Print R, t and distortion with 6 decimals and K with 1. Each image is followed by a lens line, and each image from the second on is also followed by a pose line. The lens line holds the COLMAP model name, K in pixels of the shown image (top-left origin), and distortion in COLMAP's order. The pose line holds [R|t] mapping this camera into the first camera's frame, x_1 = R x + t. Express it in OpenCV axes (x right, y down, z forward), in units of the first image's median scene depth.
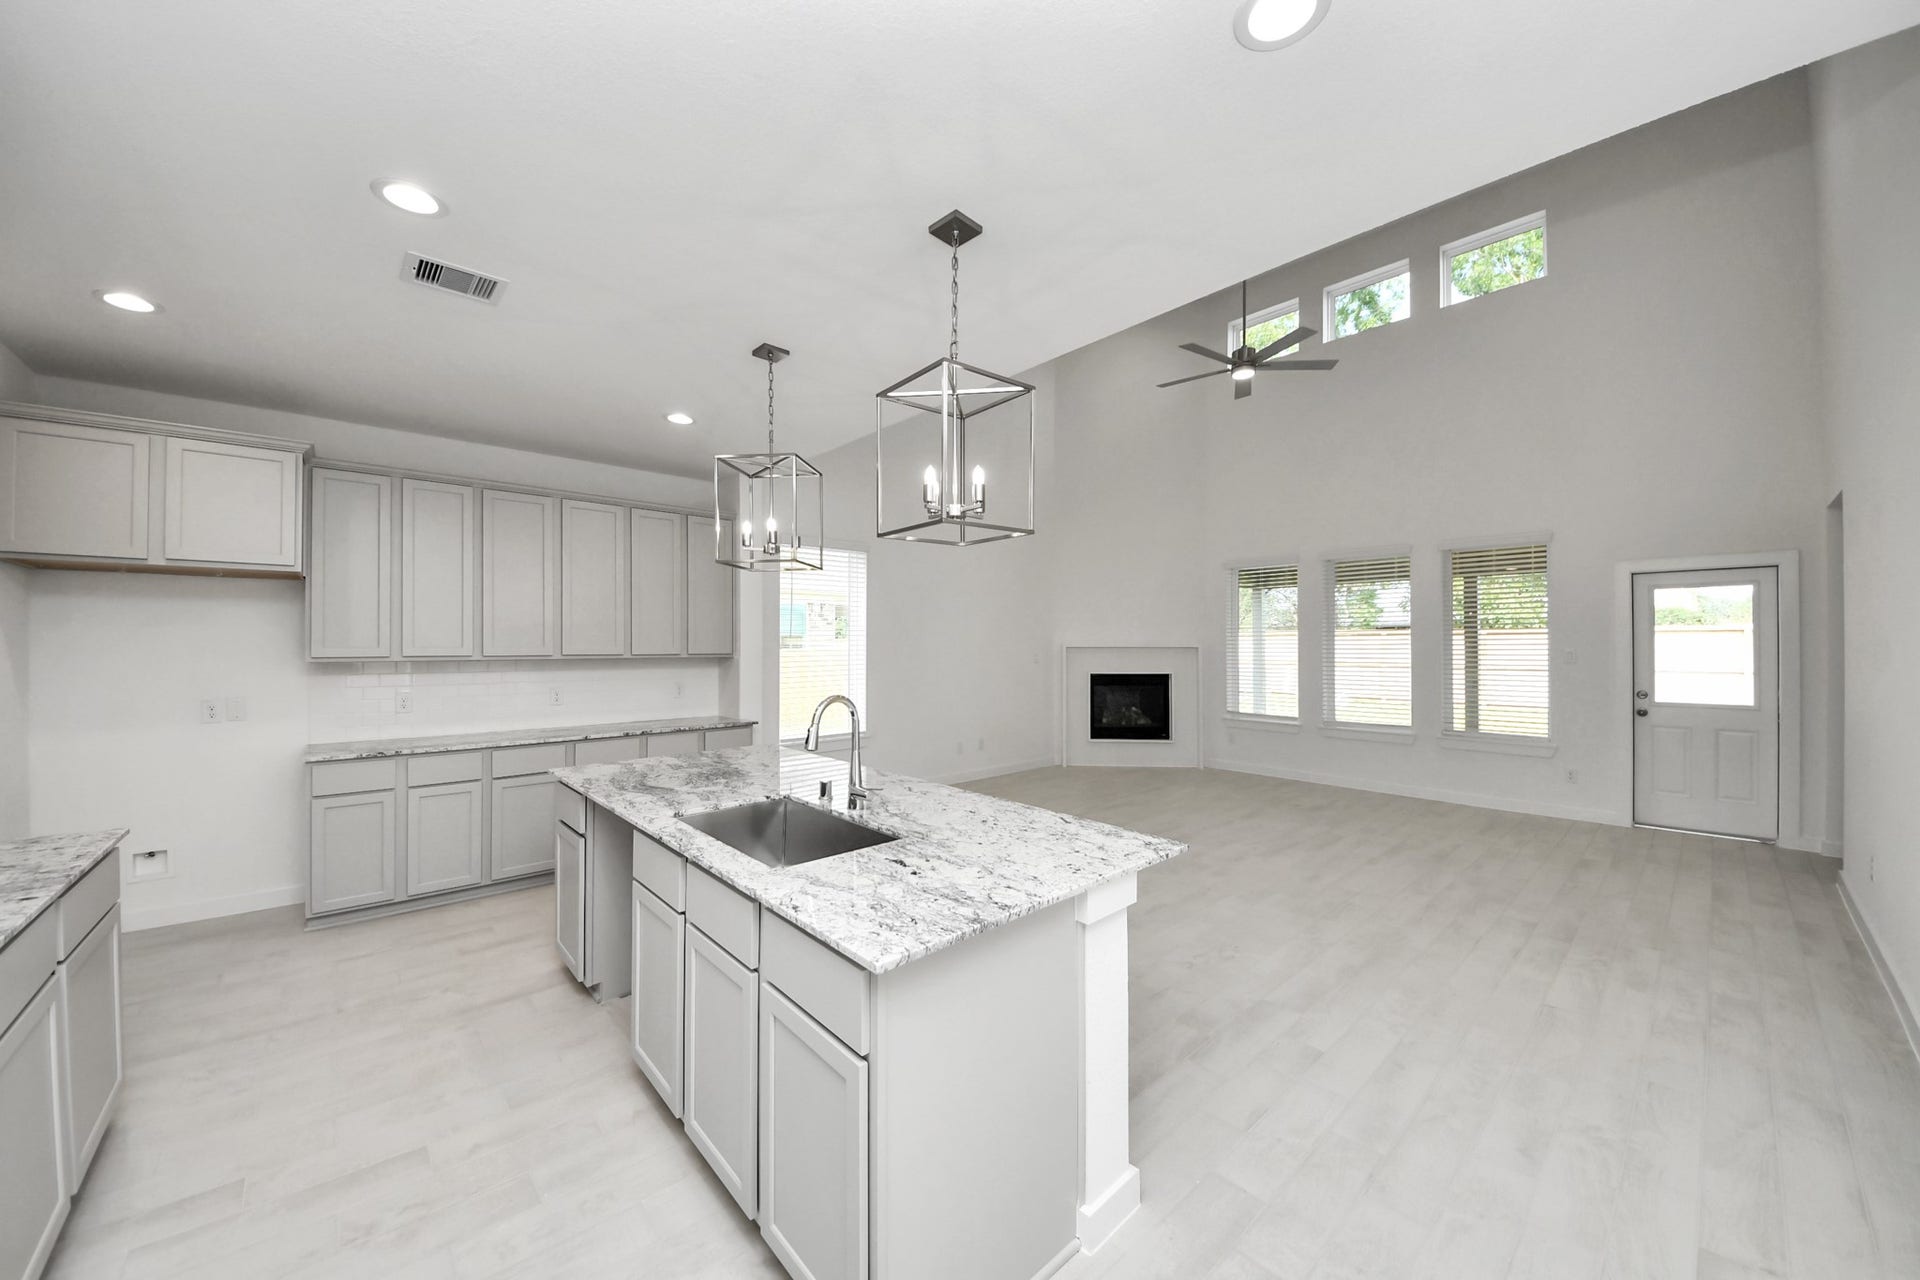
lens RADIAL K [[701.0, 0, 941.7], [0, 701.0, 630.2], [0, 0, 1]] dist [-0.024473, -0.000245]
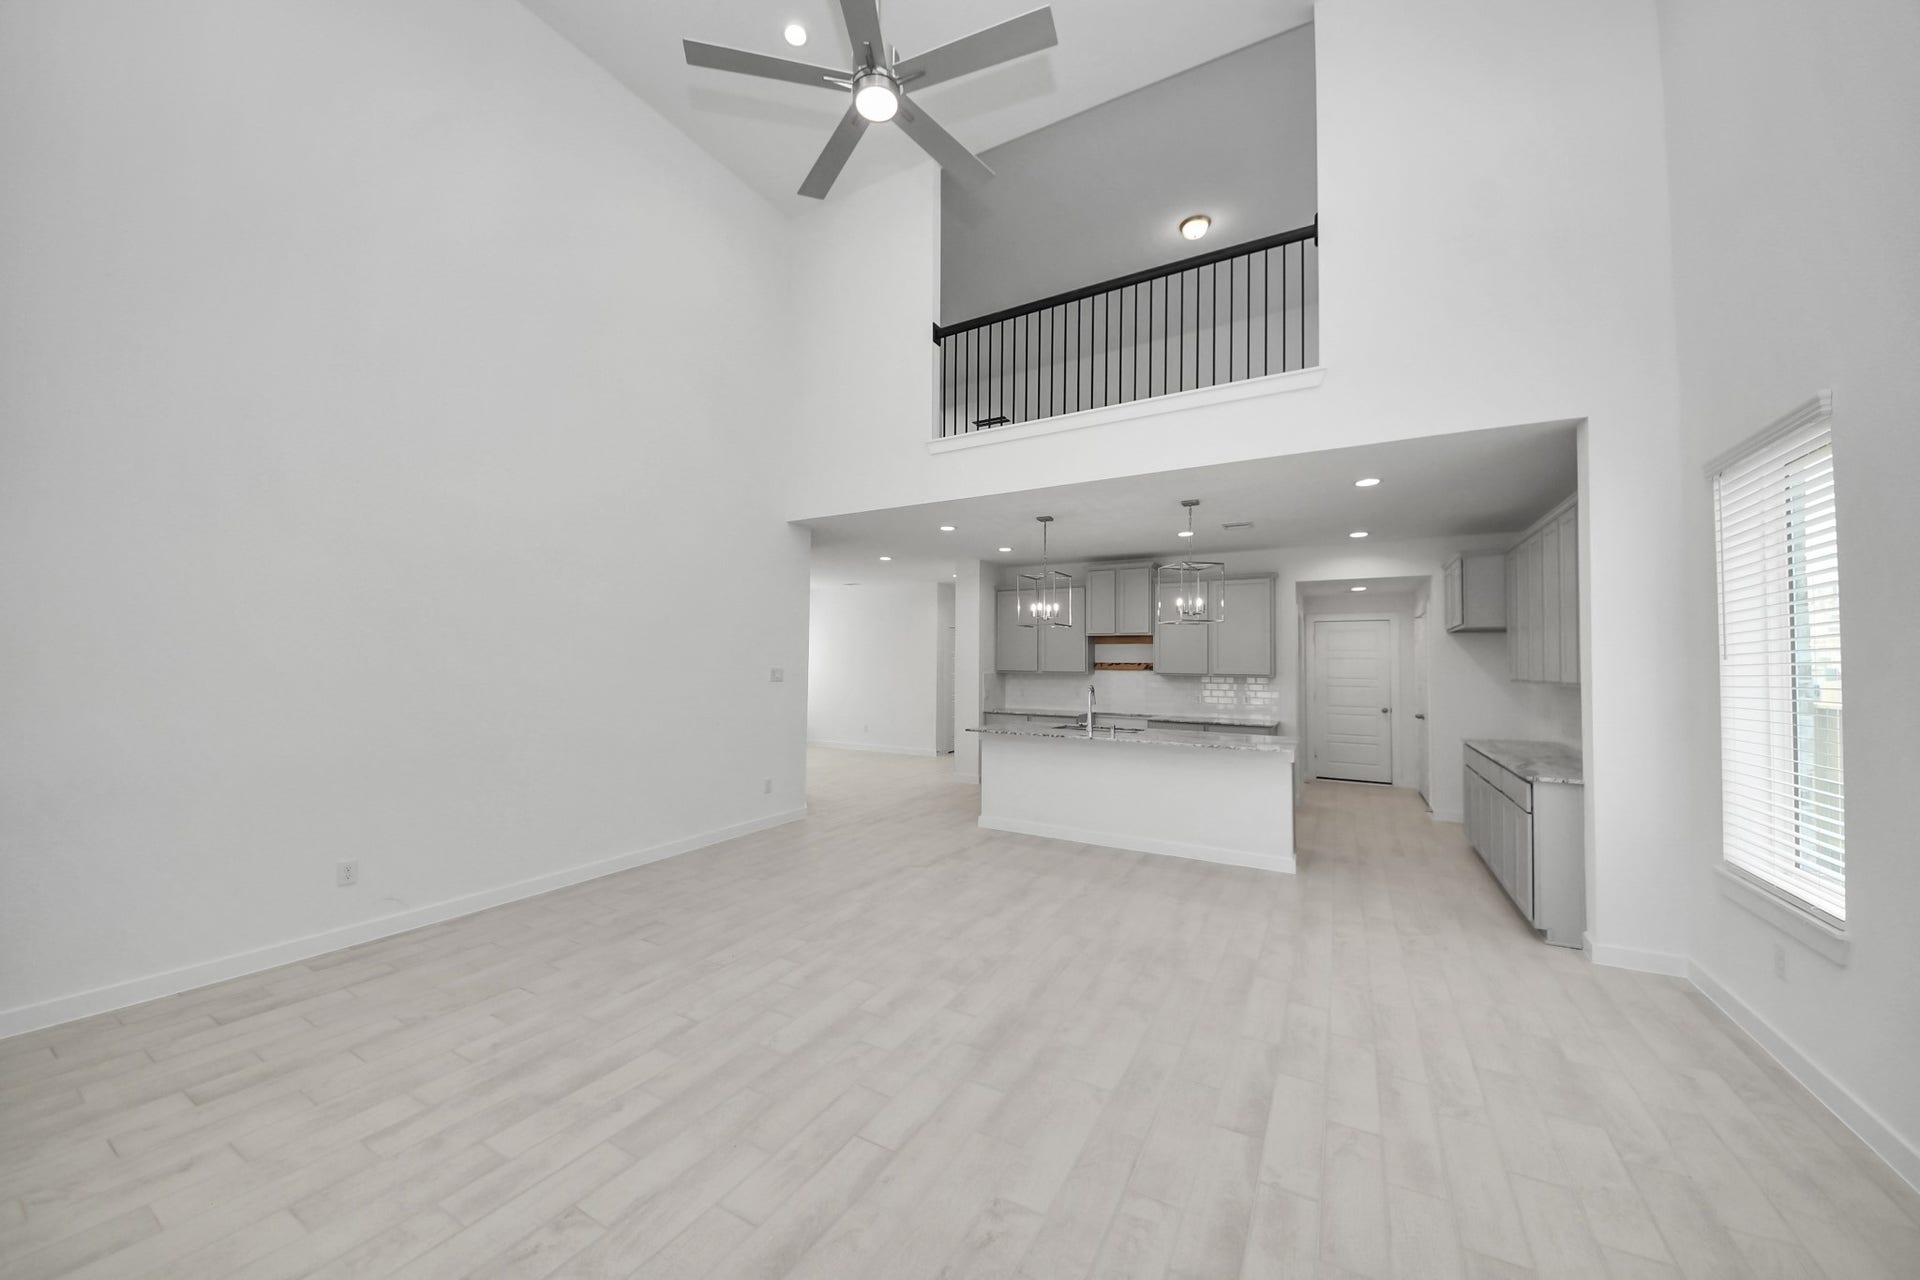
lens RADIAL K [[692.4, 0, 960.0], [0, 692.4, 640.0], [0, 0, 1]] dist [-0.000122, -0.006937]
pose [[-0.944452, -0.024581, -0.327728, 0.507371], [-0.006771, 0.998443, -0.055376, 0.027755], [0.328579, -0.050081, -0.943148, 1.396107]]
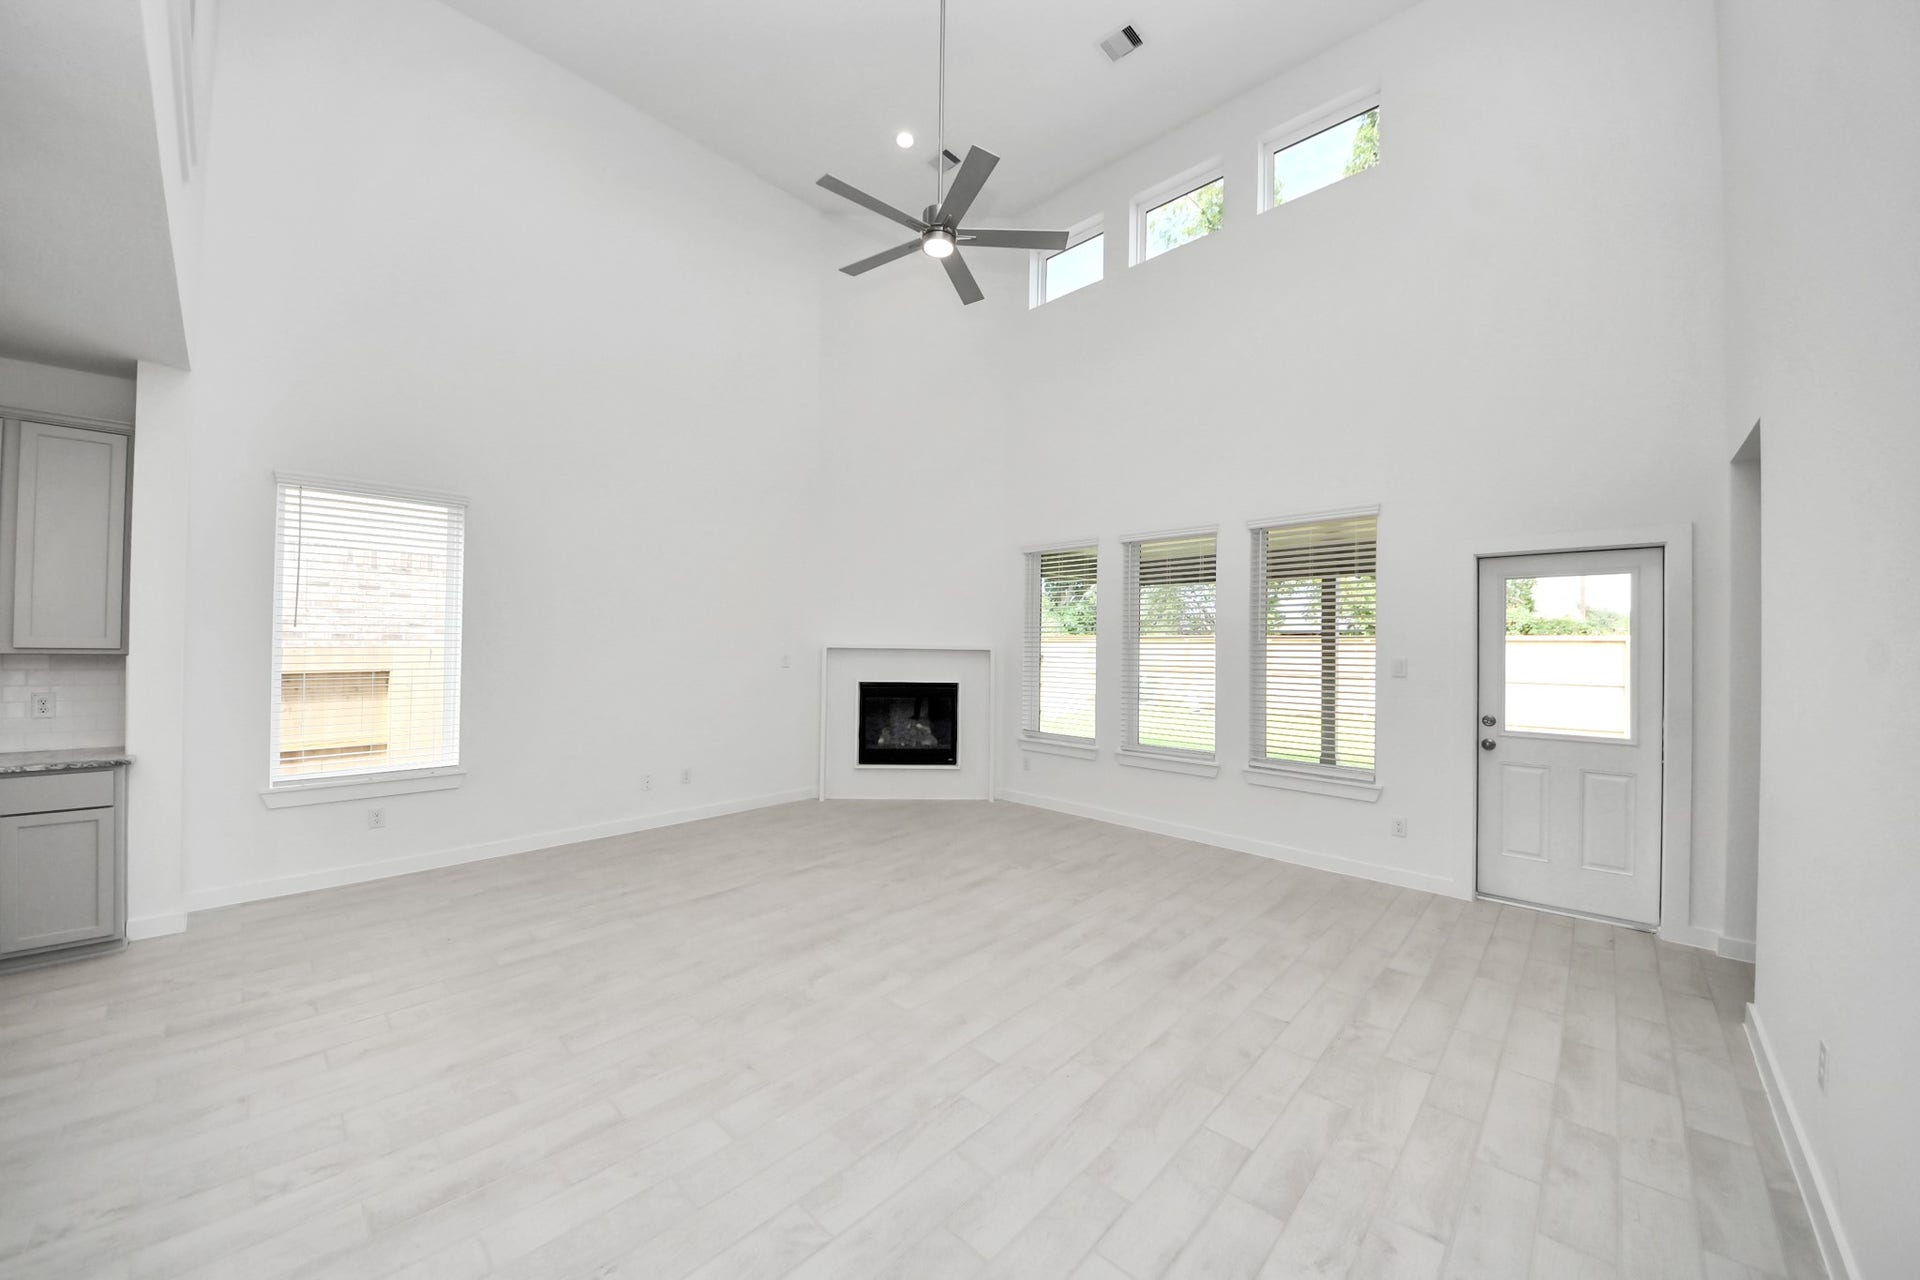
lens RADIAL K [[692.4, 0, 960.0], [0, 692.4, 640.0], [0, 0, 1]] dist [-0.000122, -0.006937]
pose [[0.994909, 0.012499, 0.099998, 0.377145], [-0.013389, 0.999876, 0.008238, 0.008035], [-0.099882, -0.009535, 0.994954, 0.310548]]
